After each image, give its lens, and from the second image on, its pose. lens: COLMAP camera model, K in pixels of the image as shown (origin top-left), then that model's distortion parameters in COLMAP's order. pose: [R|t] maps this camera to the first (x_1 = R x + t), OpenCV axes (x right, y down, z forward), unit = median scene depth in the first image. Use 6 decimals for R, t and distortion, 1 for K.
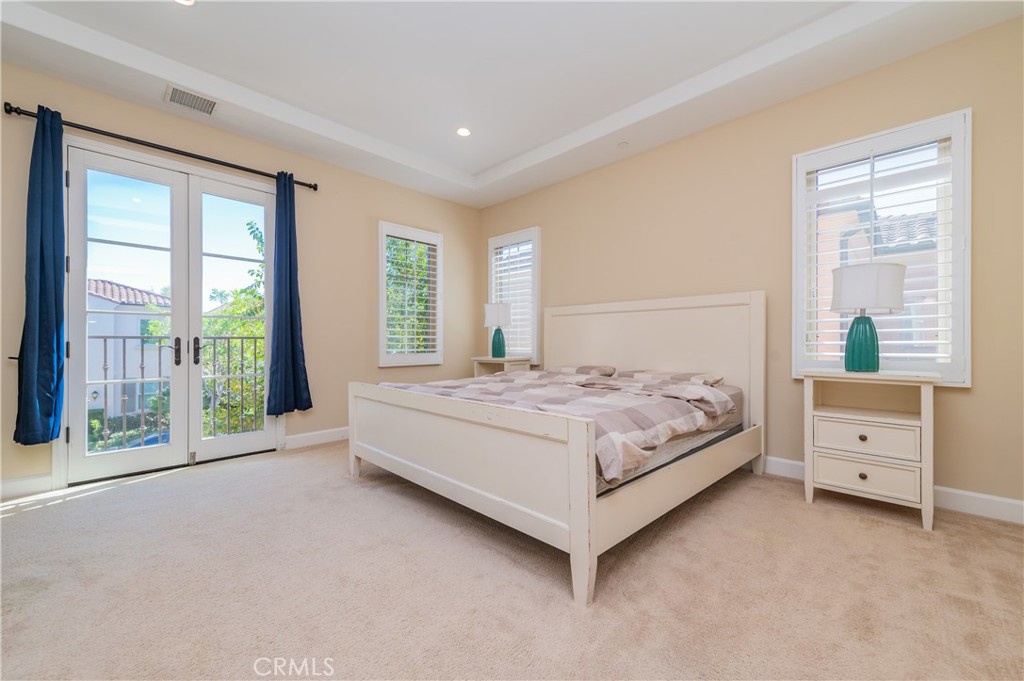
lens RADIAL K [[402.4, 0, 505.7], [0, 402.4, 336.5], [0, 0, 1]] dist [0.010910, -0.002655]
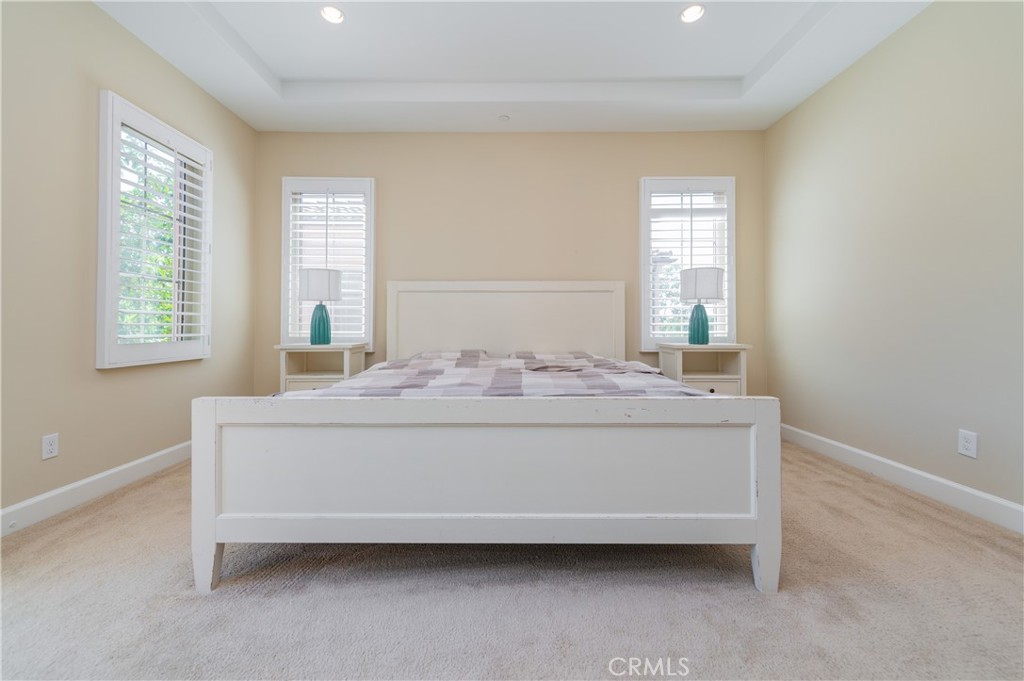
lens RADIAL K [[402.4, 0, 499.4], [0, 402.4, 323.9], [0, 0, 1]] dist [0.010910, -0.002655]
pose [[0.709289, 0.004206, 0.704905, -0.300317], [-0.009830, 0.999944, 0.003924, 0.009351], [-0.704849, -0.009713, 0.709291, 0.247588]]
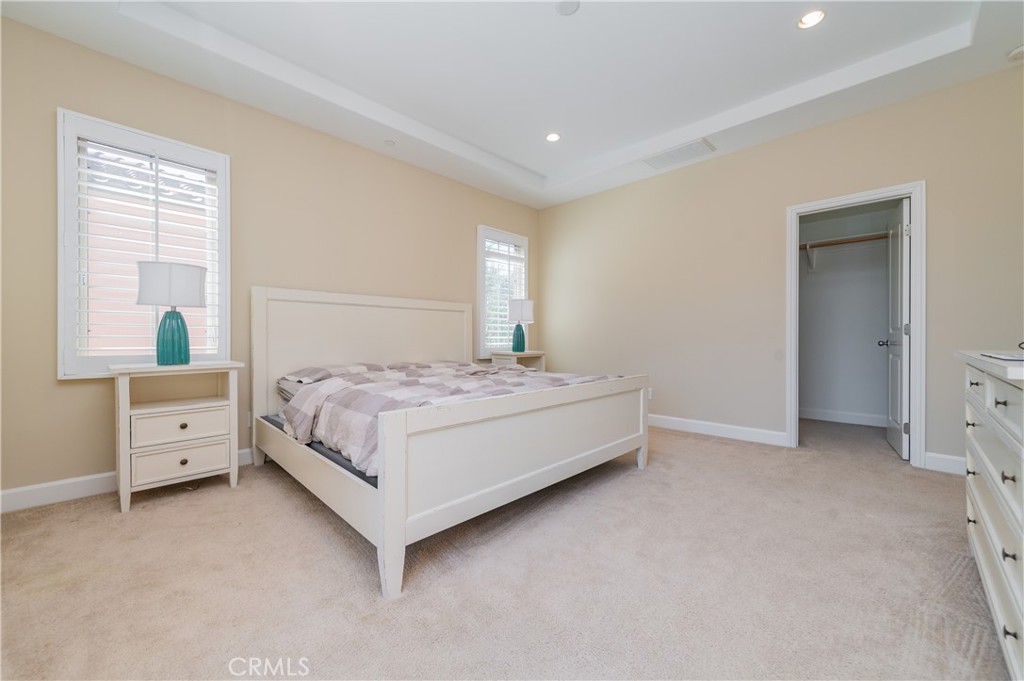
lens RADIAL K [[402.4, 0, 504.8], [0, 402.4, 344.7], [0, 0, 1]] dist [0.010910, -0.002655]
pose [[-0.016914, -0.018833, 0.999680, -0.570648], [-0.017098, 0.999682, 0.018544, 0.007952], [-0.999711, -0.016779, -0.017230, 0.553390]]
